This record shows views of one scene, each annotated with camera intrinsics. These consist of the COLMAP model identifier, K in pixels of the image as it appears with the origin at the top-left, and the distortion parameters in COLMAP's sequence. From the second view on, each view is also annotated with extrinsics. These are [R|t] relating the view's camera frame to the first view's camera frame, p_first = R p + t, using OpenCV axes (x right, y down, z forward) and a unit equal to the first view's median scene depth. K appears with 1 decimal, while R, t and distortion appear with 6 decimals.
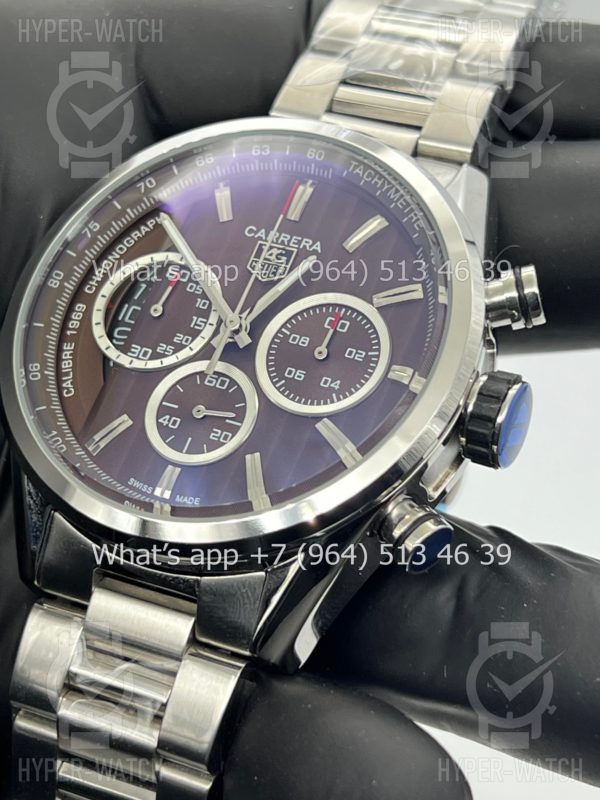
lens RADIAL K [[1891.5, 0, 300.0], [0, 1891.5, 400.0], [0, 0, 1]] dist [0.222788, 0.280156]
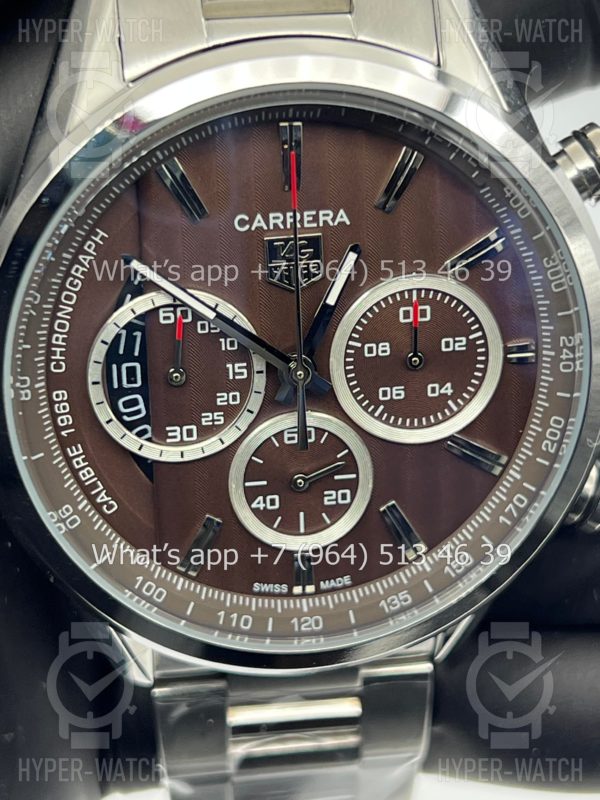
lens RADIAL K [[1922.2, 0, 300.0], [0, 1922.2, 400.0], [0, 0, 1]] dist [0.205070, -0.082786]
pose [[0.834334, -0.497454, 0.237544, -0.226177], [0.192341, 0.666525, 0.720243, -0.596065], [-0.516616, -0.555234, 0.651785, 0.477700]]
